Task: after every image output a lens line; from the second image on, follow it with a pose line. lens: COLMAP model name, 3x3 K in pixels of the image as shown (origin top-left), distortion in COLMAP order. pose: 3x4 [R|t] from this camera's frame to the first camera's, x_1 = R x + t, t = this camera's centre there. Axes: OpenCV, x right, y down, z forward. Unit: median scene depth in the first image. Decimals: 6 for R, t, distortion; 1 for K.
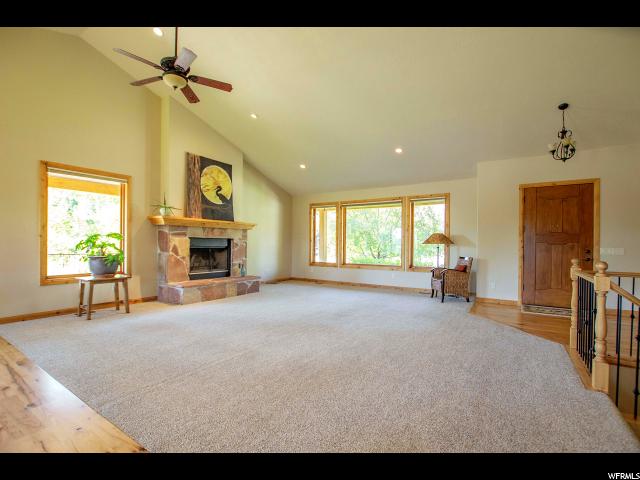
lens RADIAL K [[299.6, 0, 319.9], [0, 299.6, 243.7], [0, 0, 1]] dist [-0.026329, -0.000153]
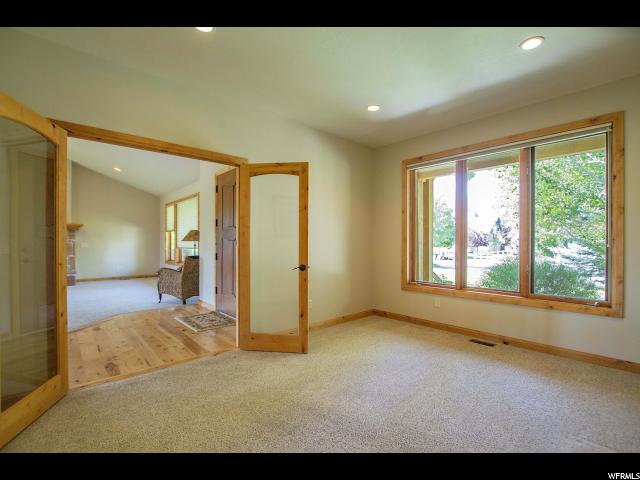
lens RADIAL K [[299.6, 0, 319.9], [0, 299.6, 243.7], [0, 0, 1]] dist [-0.026329, -0.000153]
pose [[0.961757, -0.002592, -0.273890, 0.927865], [0.003595, 0.999989, 0.003158, 0.005082], [0.273879, -0.004022, 0.961756, 0.201188]]
